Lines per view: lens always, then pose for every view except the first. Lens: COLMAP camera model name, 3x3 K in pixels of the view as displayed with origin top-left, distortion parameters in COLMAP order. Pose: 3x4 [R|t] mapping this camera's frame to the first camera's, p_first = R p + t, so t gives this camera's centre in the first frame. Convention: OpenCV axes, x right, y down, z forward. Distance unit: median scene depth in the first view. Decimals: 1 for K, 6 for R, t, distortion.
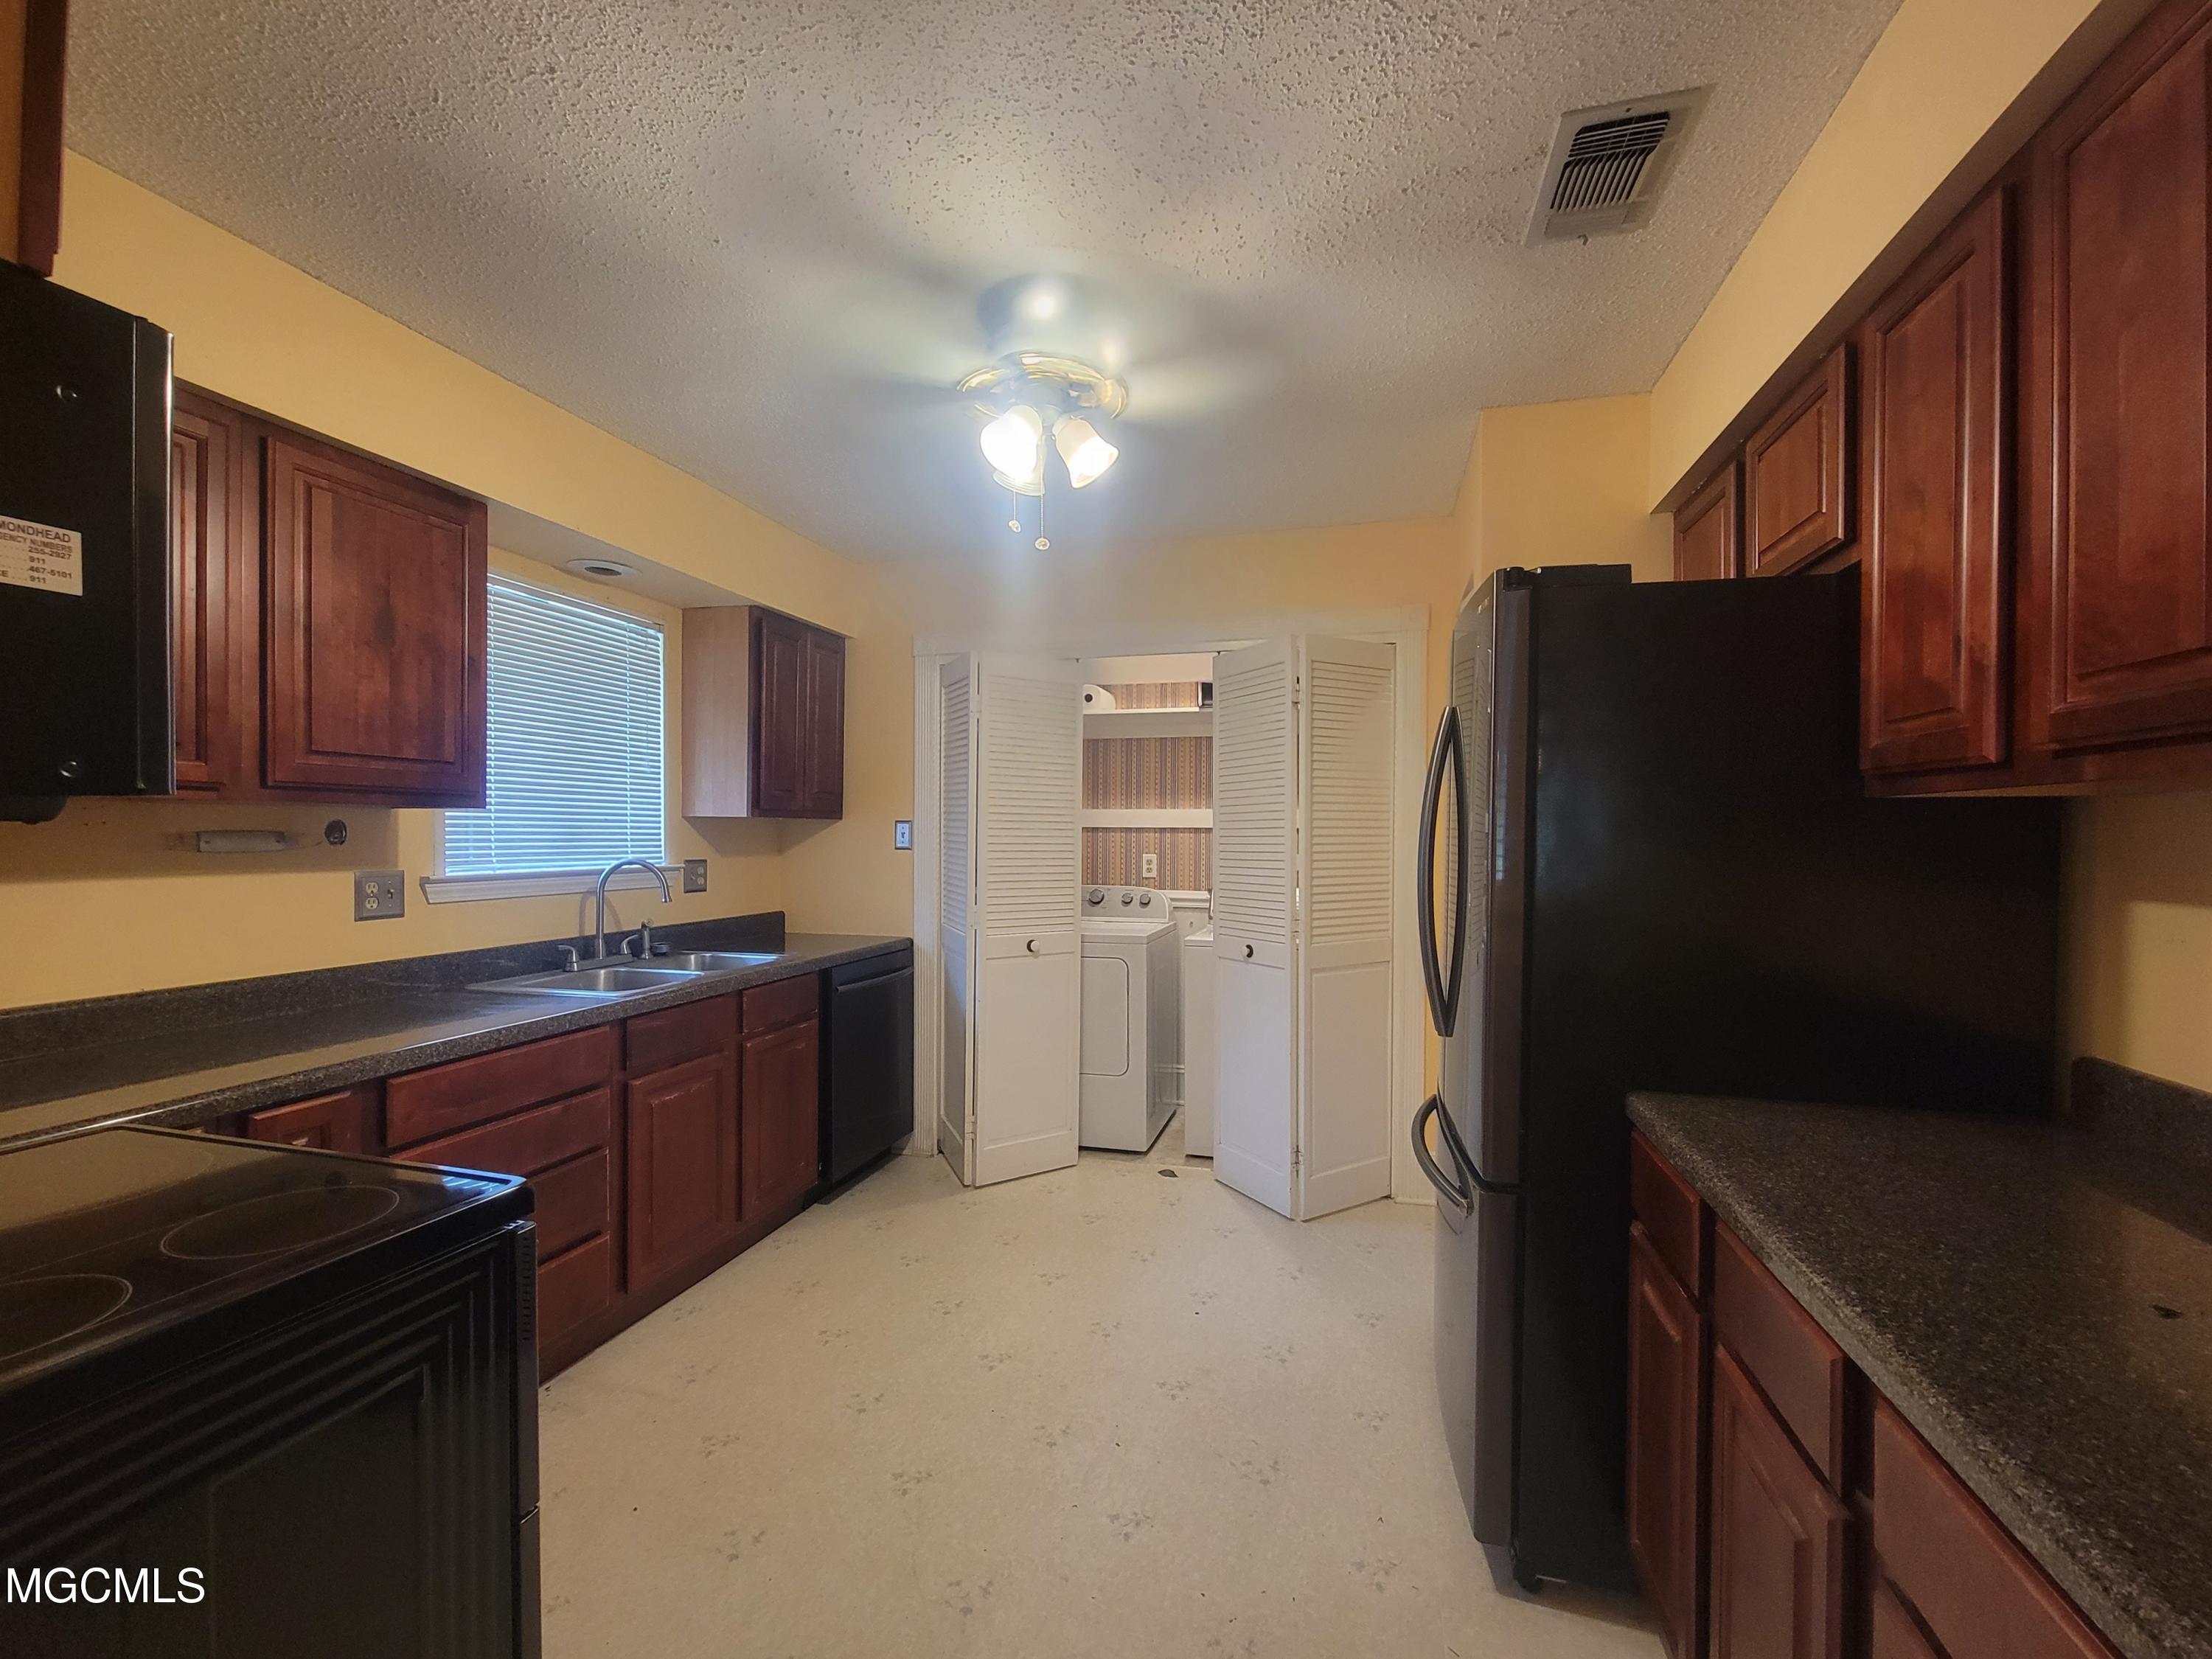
lens RADIAL K [[899.7, 0, 1120.8], [0, 899.7, 839.6], [0, 0, 1]] dist [-0.003509, -0.000429]
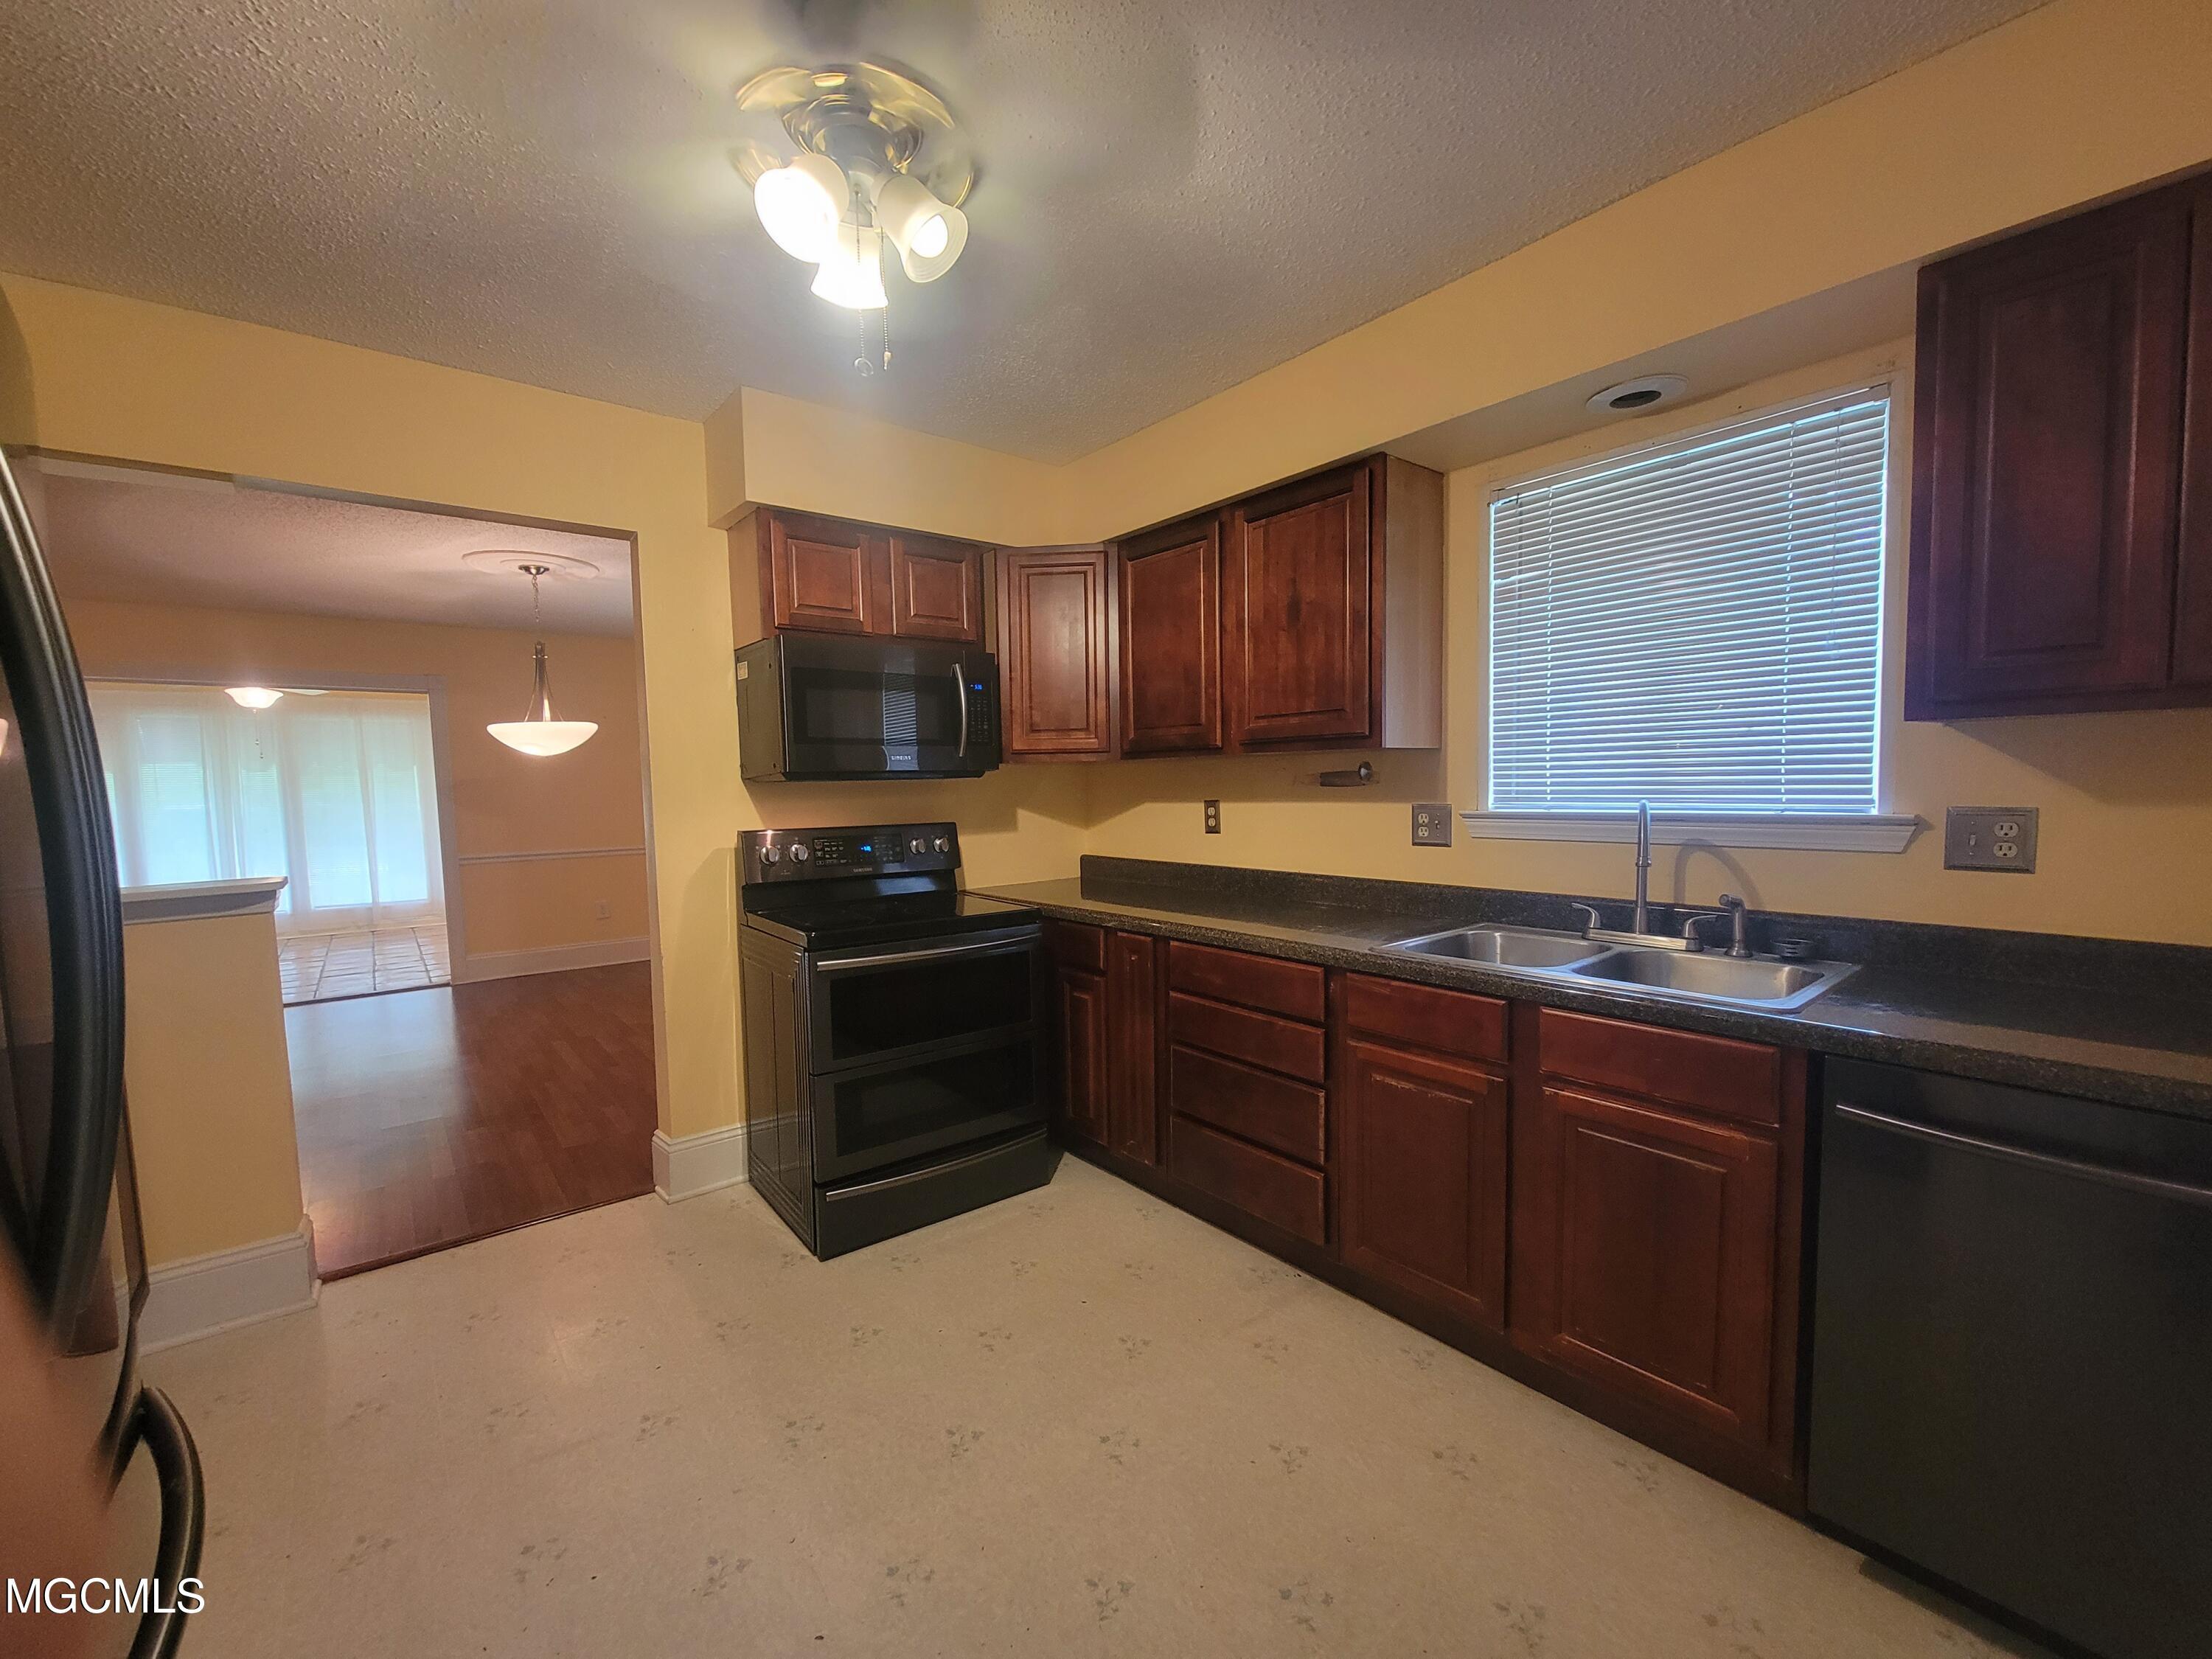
lens RADIAL K [[899.7, 0, 1106.8], [0, 899.7, 844.1], [0, 0, 1]] dist [-0.003509, -0.000429]
pose [[-0.583581, 0.061285, -0.809739, 0.336942], [0.012414, 0.997705, 0.066564, 0.005017], [0.811960, 0.028794, -0.583003, 1.331303]]
